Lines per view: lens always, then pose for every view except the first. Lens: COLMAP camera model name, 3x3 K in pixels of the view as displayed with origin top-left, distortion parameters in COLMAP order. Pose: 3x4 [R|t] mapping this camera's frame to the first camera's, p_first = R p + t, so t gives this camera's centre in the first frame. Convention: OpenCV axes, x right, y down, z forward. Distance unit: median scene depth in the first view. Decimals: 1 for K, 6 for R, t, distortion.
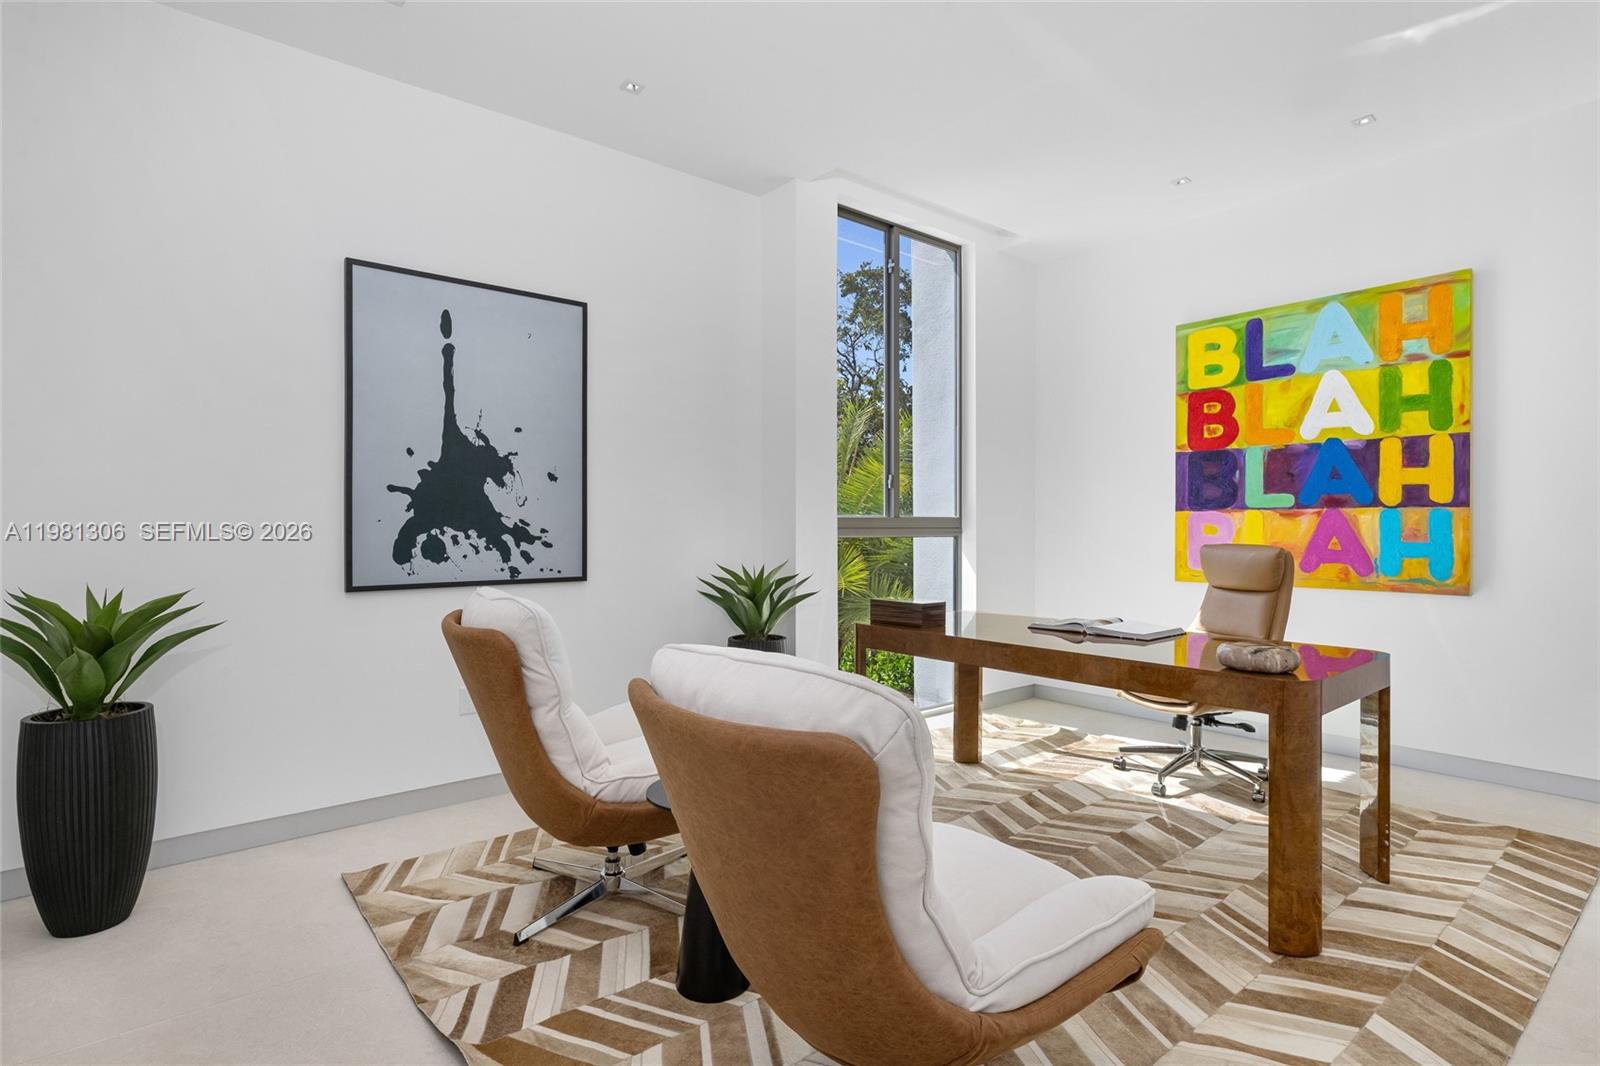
lens RADIAL K [[818.3, 0, 799.5], [0, 818.3, 540.2], [0, 0, 1]] dist [0.002285, 0.000207]
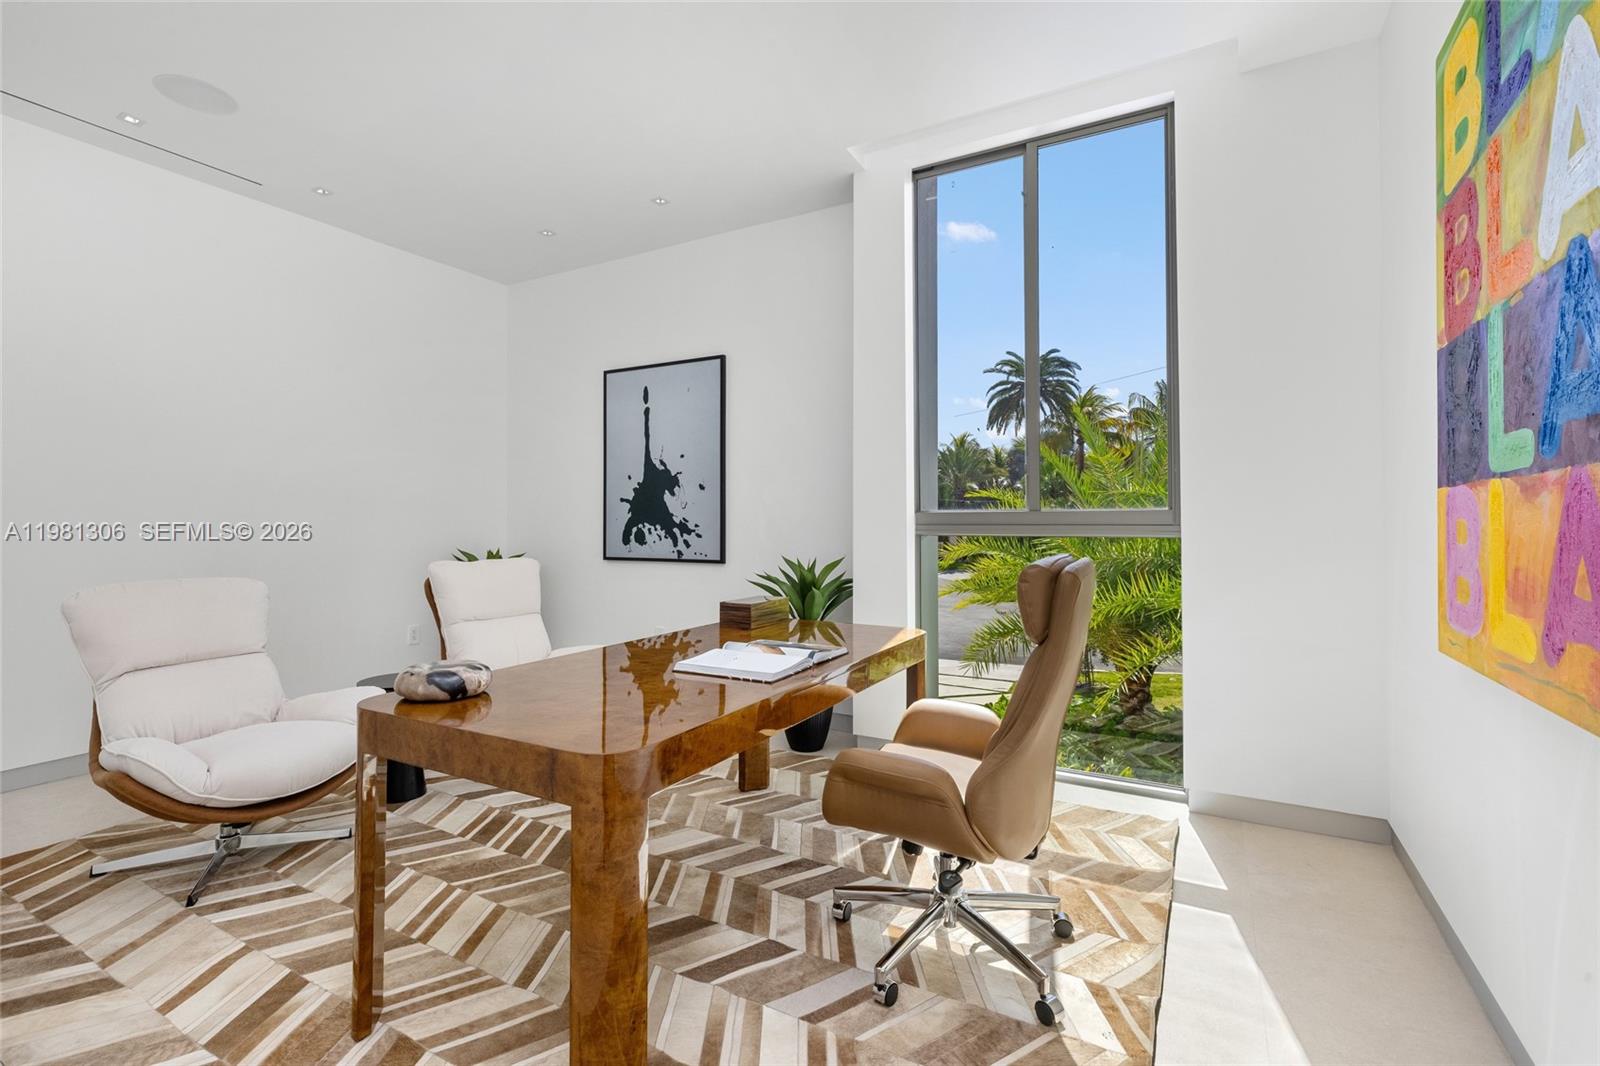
lens RADIAL K [[737.6, 0, 799.5], [0, 737.6, 520.4], [0, 0, 1]] dist [0.001701, -0.000096]
pose [[0.344744, -0.001741, -0.938695, 0.976900], [-0.013481, 0.999886, -0.006806, -0.014818], [0.938600, 0.015001, 0.344681, 0.759509]]
